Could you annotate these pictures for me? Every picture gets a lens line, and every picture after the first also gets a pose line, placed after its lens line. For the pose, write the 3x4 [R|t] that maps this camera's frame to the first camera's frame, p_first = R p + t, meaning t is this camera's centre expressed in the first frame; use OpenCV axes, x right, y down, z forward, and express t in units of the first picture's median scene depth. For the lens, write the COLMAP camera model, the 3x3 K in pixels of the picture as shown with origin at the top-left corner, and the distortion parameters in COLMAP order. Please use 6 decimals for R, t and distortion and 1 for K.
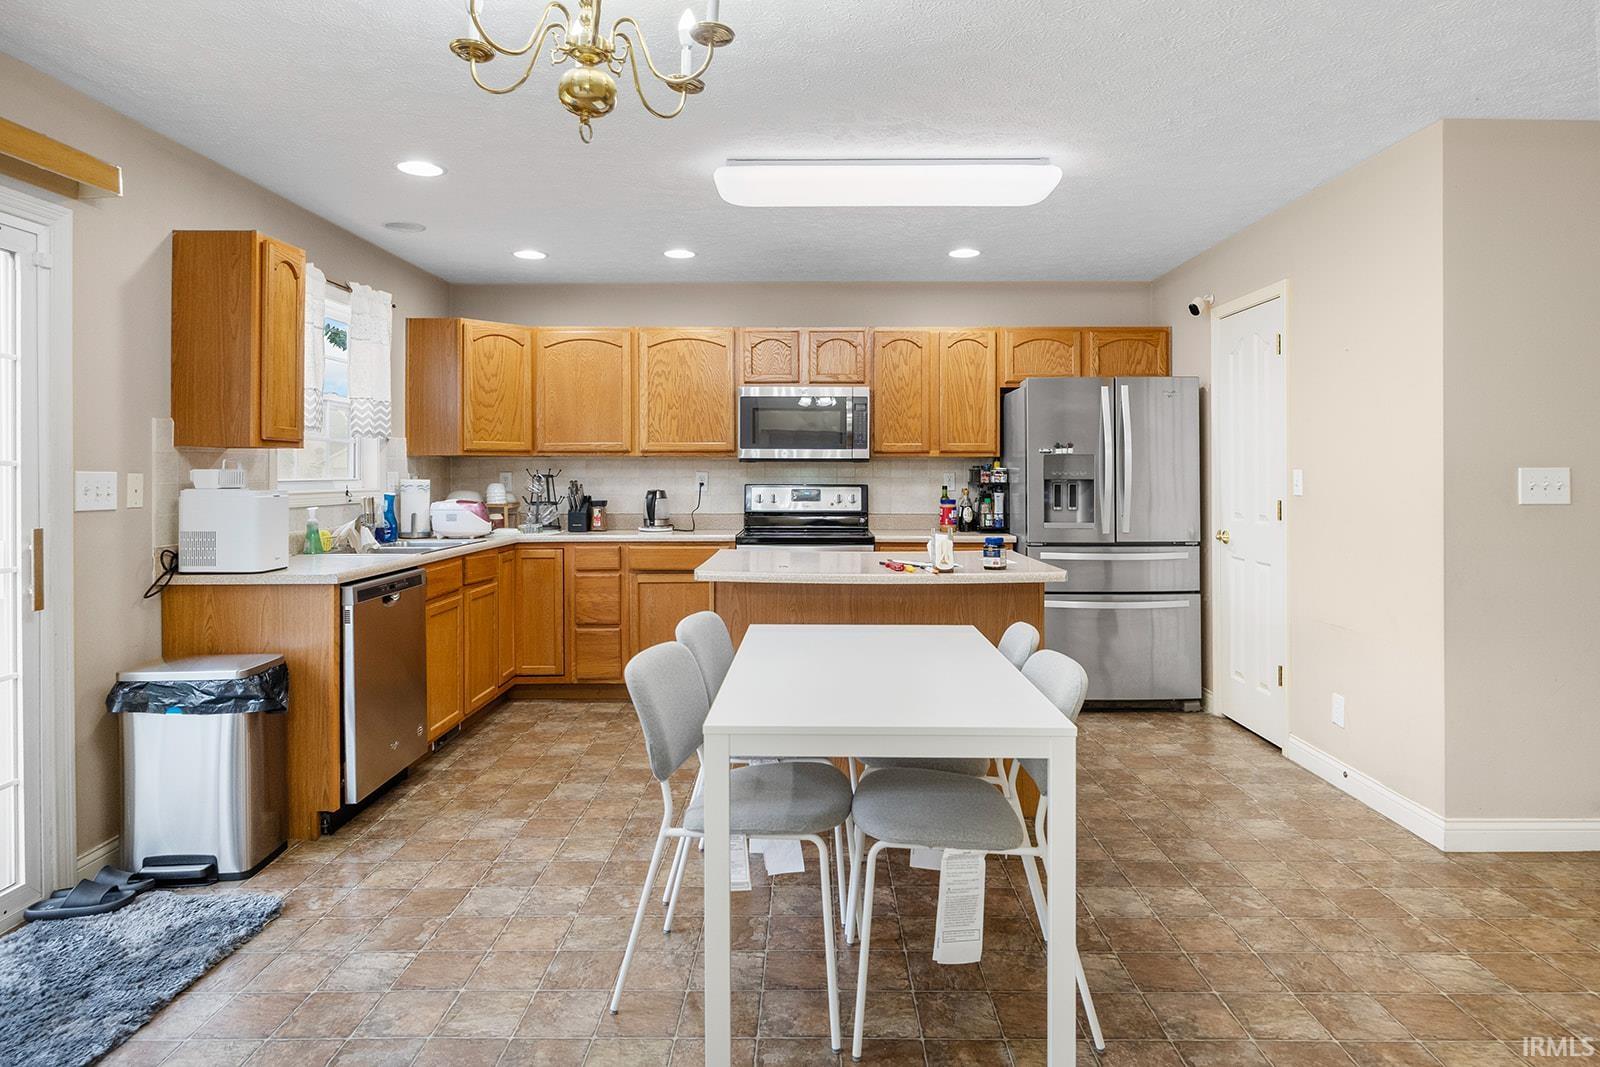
lens RADIAL K [[890.3, 0, 823.6], [0, 890.3, 478.2], [0, 0, 1]] dist [-0.022347, -0.000134]
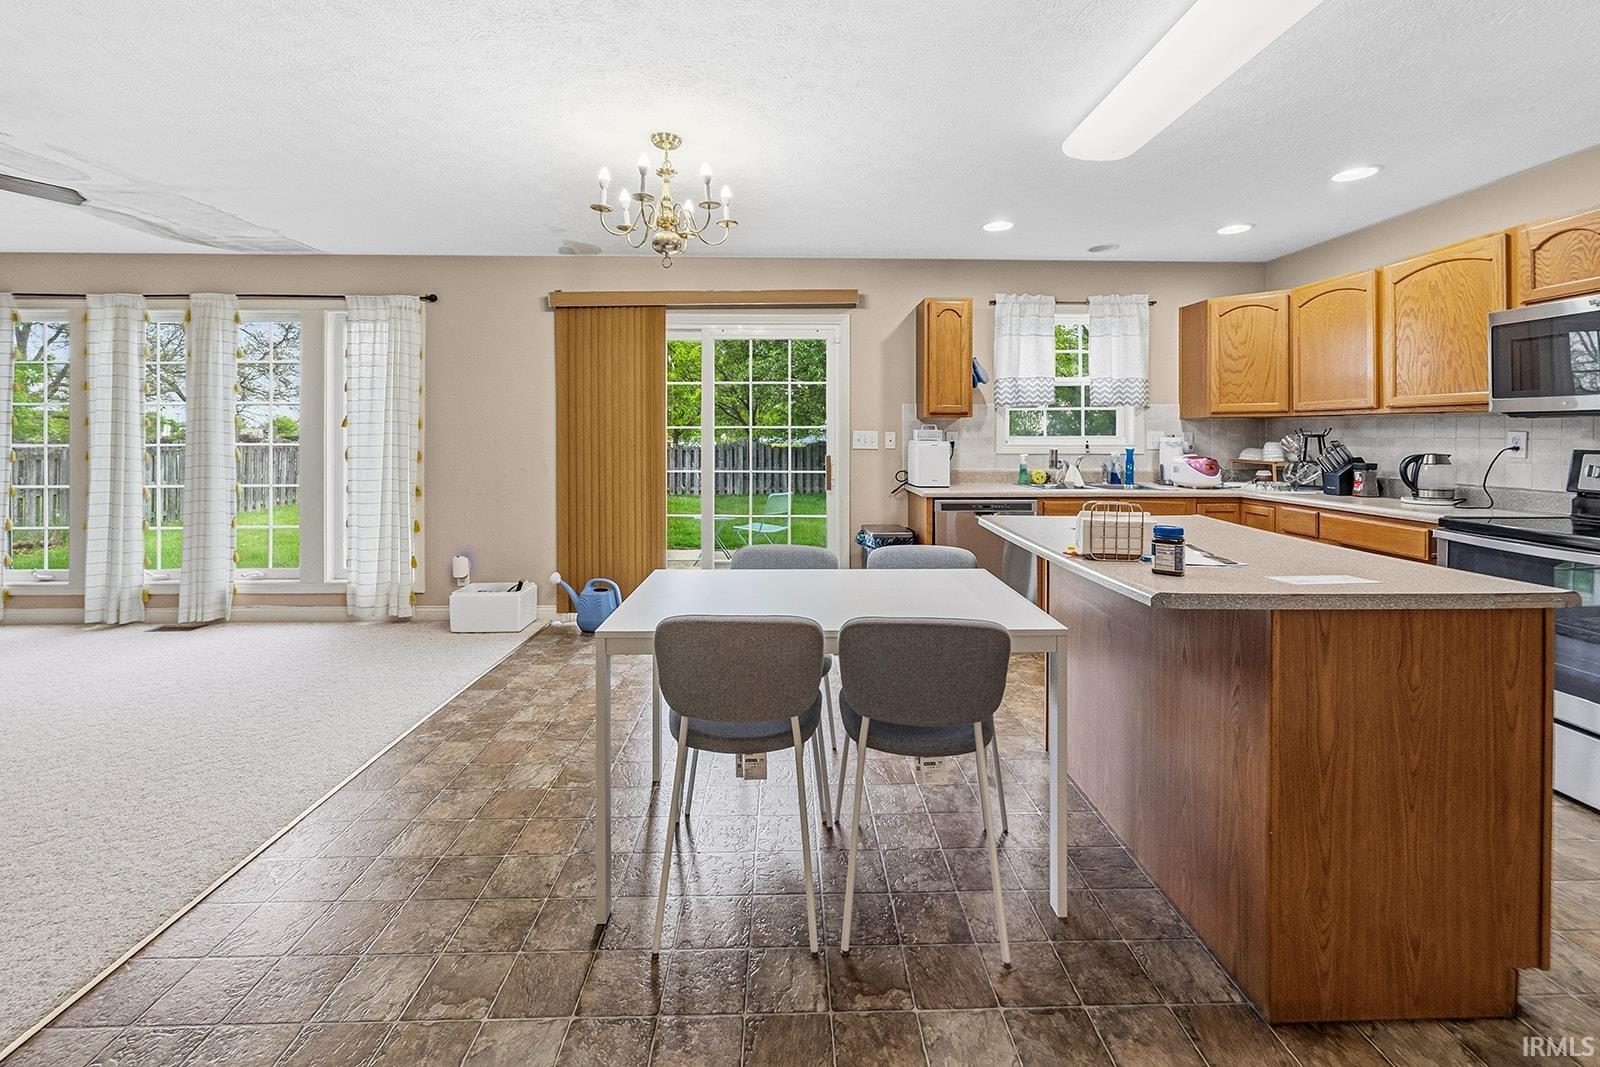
lens RADIAL K [[661.8, 0, 796.5], [0, 661.8, 429.5], [0, 0, 1]] dist [-0.000659, -0.000091]
pose [[0.022960, -0.003538, -0.999730, 0.438785], [-0.008794, 0.999954, -0.003741, -0.001780], [0.999698, 0.008878, 0.022928, 0.439426]]
